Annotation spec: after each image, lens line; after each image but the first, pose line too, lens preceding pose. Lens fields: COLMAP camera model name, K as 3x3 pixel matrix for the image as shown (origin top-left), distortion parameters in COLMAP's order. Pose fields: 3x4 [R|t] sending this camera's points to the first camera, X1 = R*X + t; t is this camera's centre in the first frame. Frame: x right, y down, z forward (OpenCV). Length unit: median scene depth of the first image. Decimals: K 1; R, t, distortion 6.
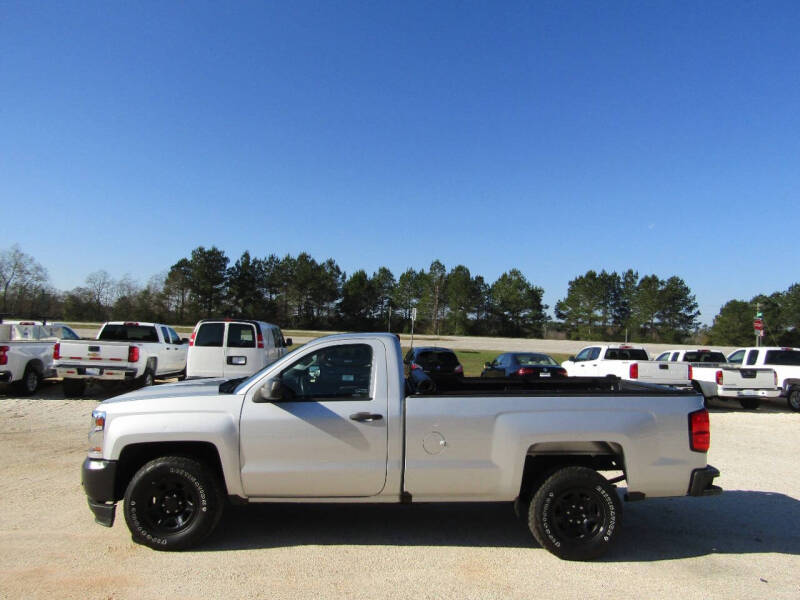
lens RADIAL K [[568.0, 0, 403.0], [0, 568.0, 298.9], [0, 0, 1]] dist [-0.011912, 0.004200]
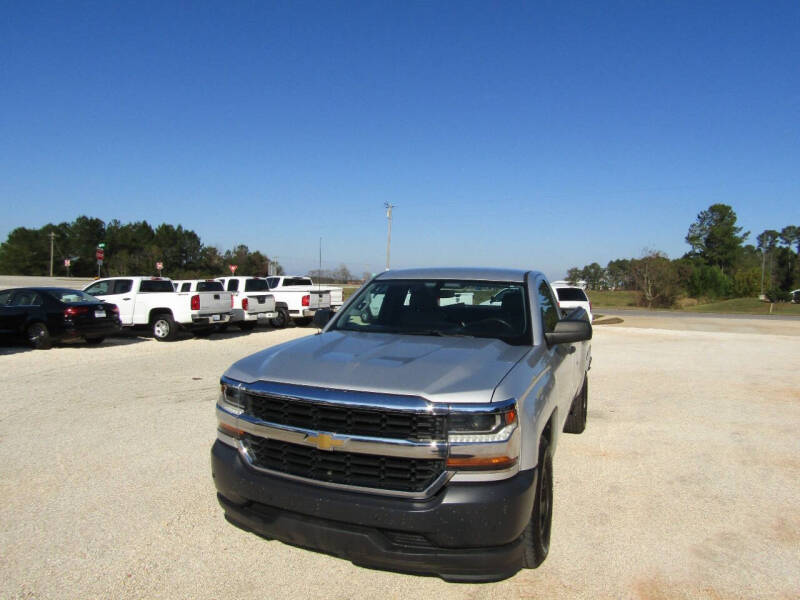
lens RADIAL K [[568.0, 0, 395.4], [0, 568.0, 298.5], [0, 0, 1]] dist [-0.011912, 0.004200]
pose [[0.403404, -0.048411, 0.913740, -0.928070], [-0.065852, 0.994474, 0.081761, 0.033136], [-0.912649, -0.093155, 0.397987, 0.671078]]
